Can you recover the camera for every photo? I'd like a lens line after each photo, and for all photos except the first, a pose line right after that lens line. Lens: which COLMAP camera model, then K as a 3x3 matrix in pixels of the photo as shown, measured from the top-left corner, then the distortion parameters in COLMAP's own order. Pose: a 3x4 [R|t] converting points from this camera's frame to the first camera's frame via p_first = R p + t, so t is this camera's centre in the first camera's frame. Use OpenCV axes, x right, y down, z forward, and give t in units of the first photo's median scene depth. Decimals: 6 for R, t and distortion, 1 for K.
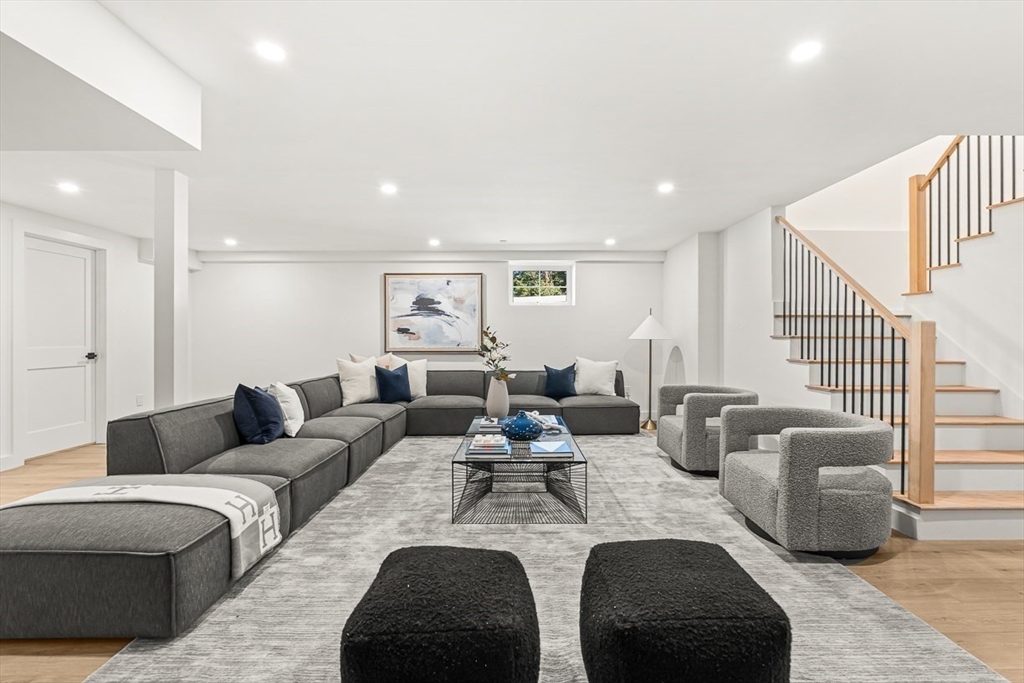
lens RADIAL K [[460.5, 0, 512.9], [0, 460.5, 337.8], [0, 0, 1]] dist [-0.003760, -0.000154]
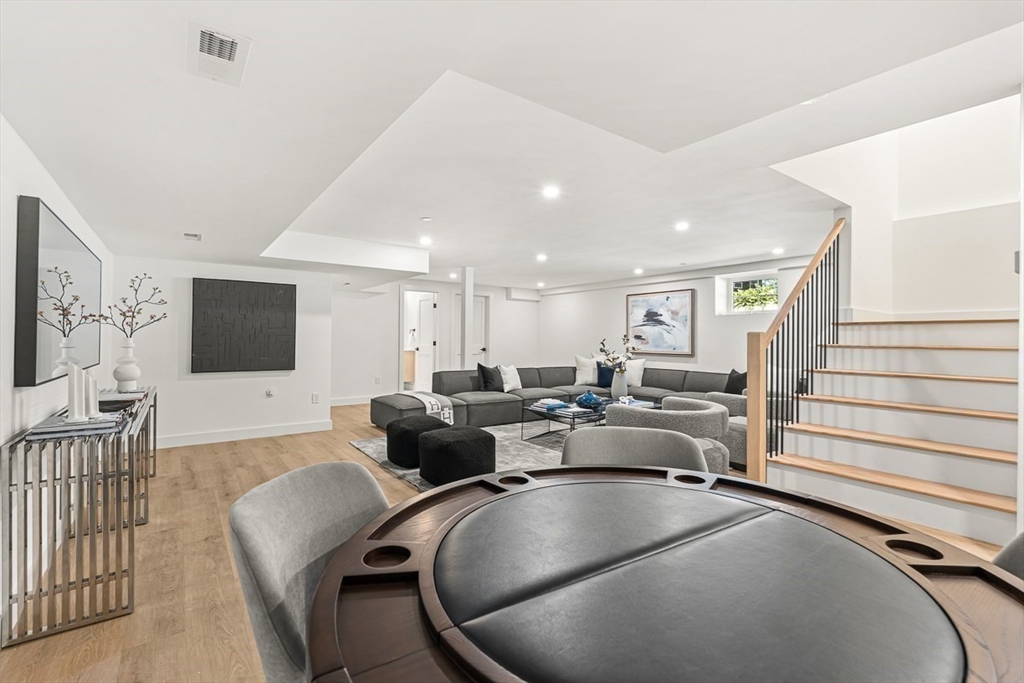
lens RADIAL K [[460.5, 0, 513.3], [0, 460.5, 339.8], [0, 0, 1]] dist [-0.003760, -0.000154]
pose [[0.589164, 0.007062, -0.807983, 0.619451], [-0.009482, 0.999953, 0.001826, -0.006845], [0.807958, 0.006585, 0.589203, -0.068099]]
